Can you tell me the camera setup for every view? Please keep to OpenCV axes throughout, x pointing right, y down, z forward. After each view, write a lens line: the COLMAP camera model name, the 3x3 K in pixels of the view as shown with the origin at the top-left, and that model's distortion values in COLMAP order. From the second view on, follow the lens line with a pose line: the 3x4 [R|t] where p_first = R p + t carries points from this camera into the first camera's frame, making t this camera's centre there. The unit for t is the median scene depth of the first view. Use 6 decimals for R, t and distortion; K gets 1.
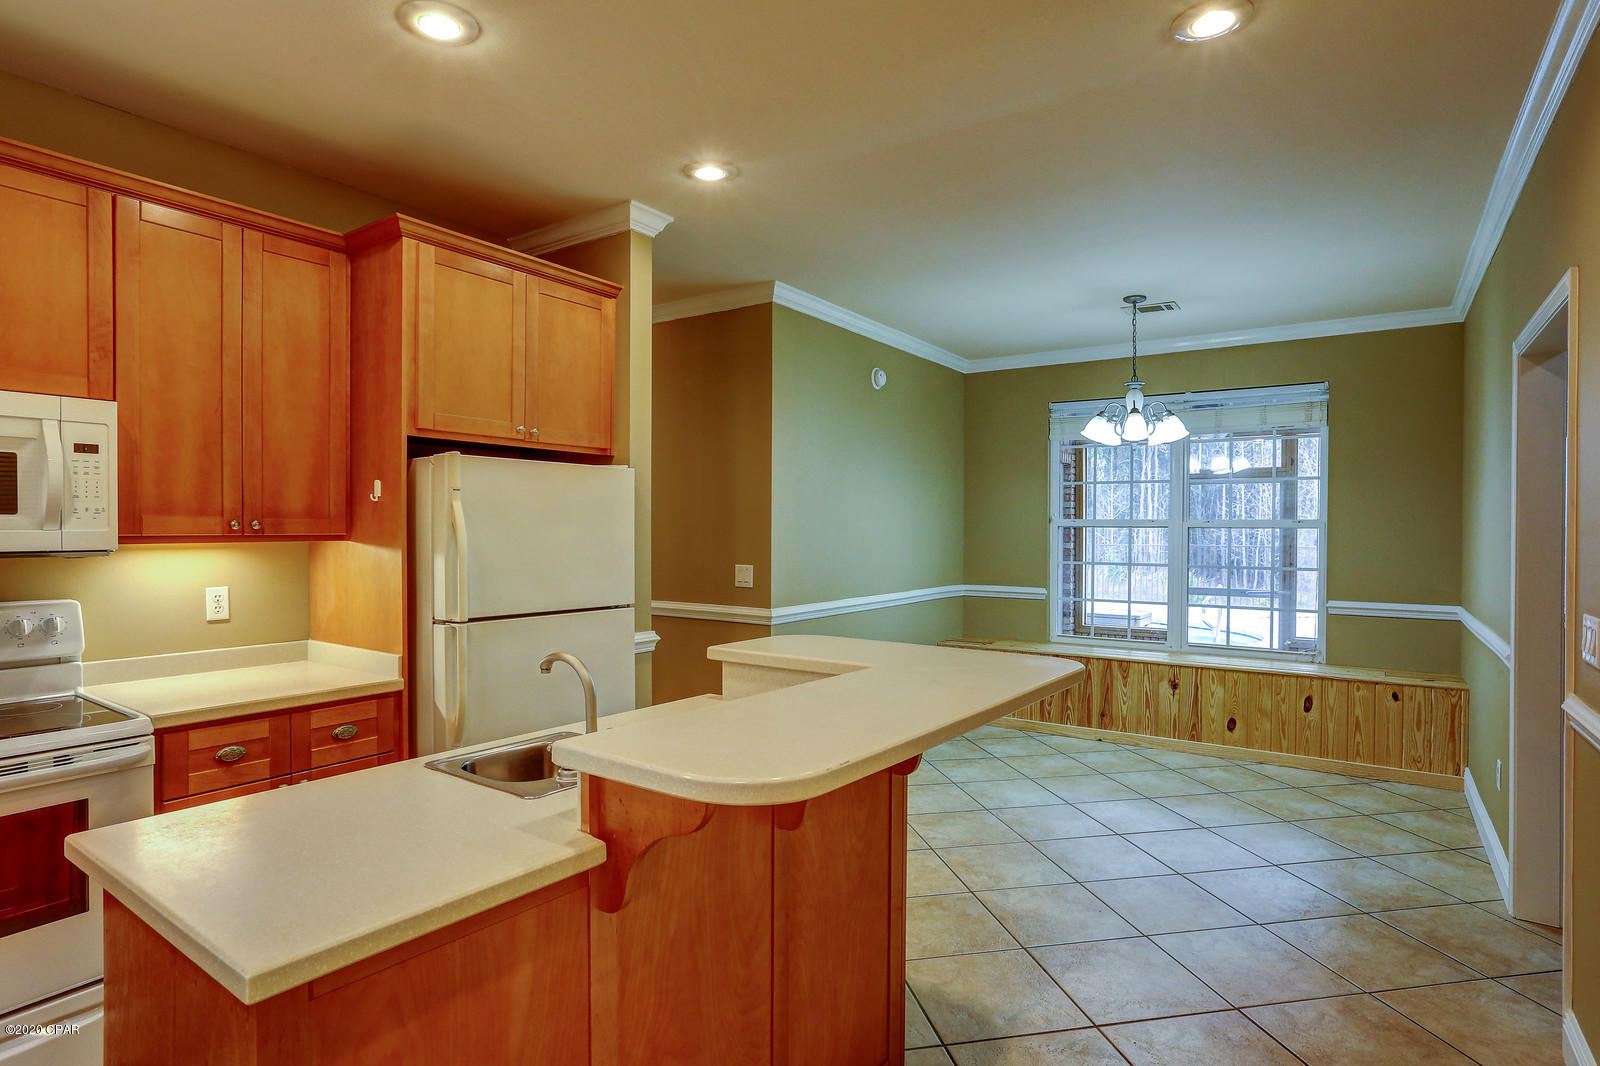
lens RADIAL K [[852.6, 0, 801.6], [0, 852.6, 535.2], [0, 0, 1]] dist [0.000590, 0.000140]
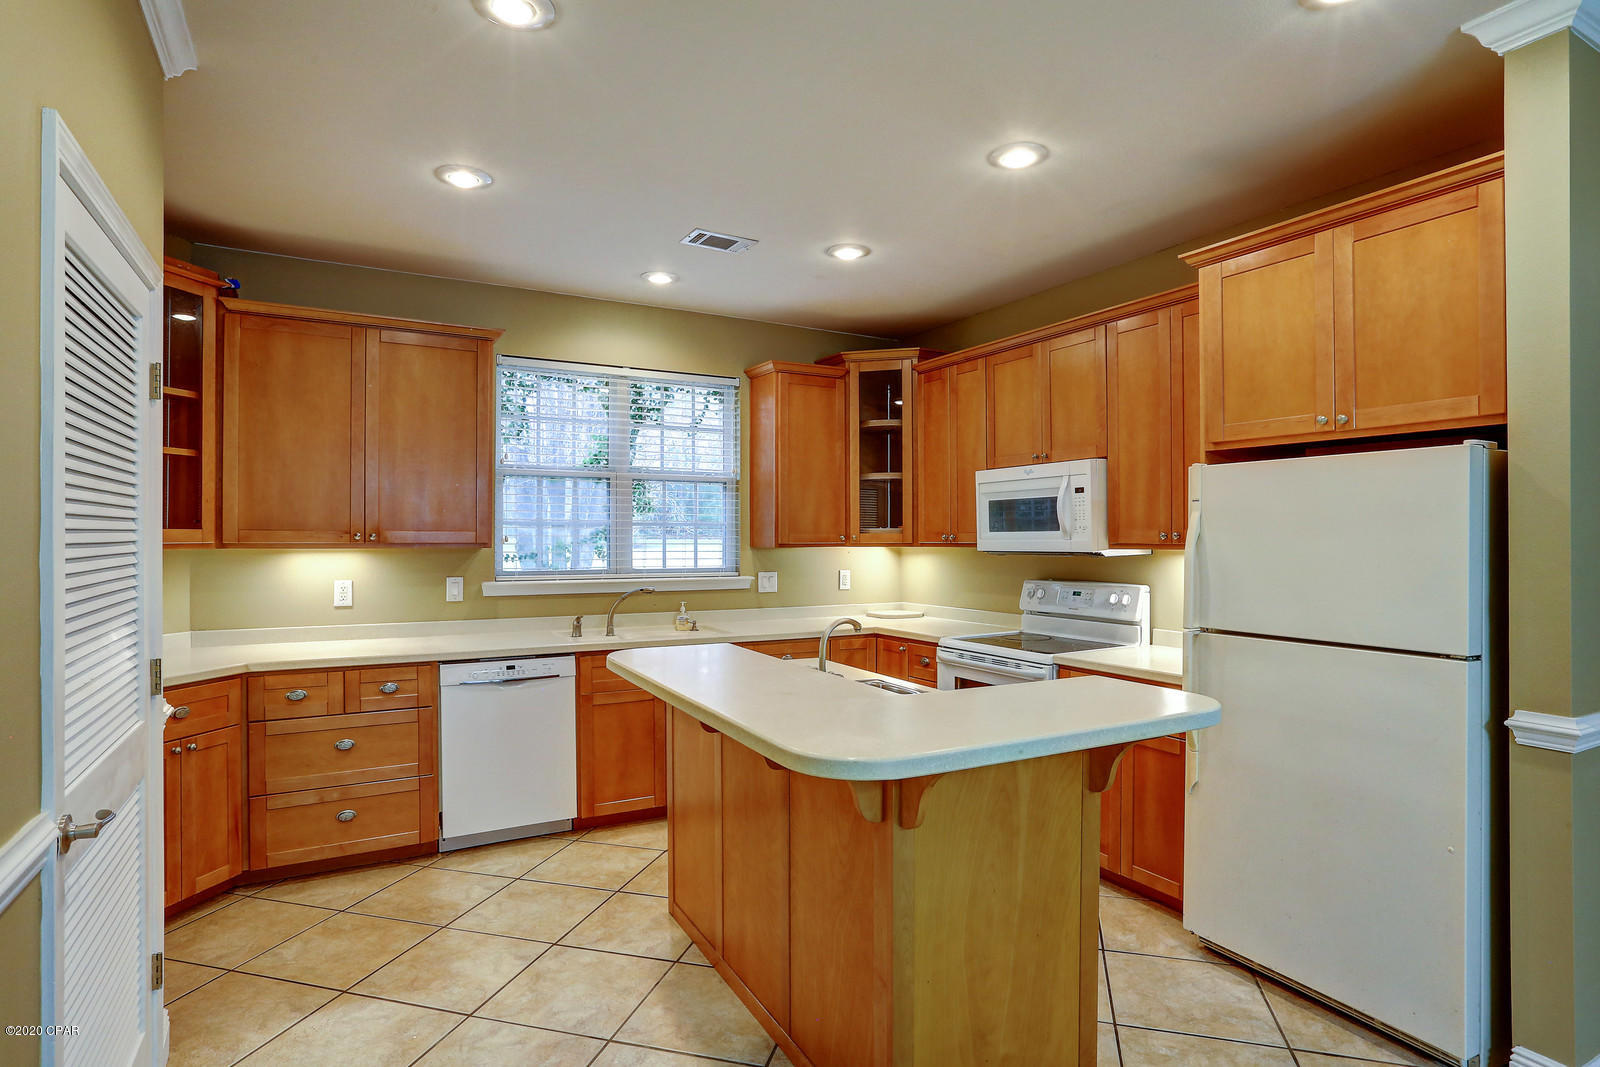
lens RADIAL K [[852.6, 0, 802.4], [0, 852.6, 533.0], [0, 0, 1]] dist [0.000590, 0.000140]
pose [[-0.425238, -0.009016, -0.905037, 0.808281], [-0.007068, 0.999953, -0.006640, -0.004059], [0.905054, 0.003573, -0.425281, 1.122818]]
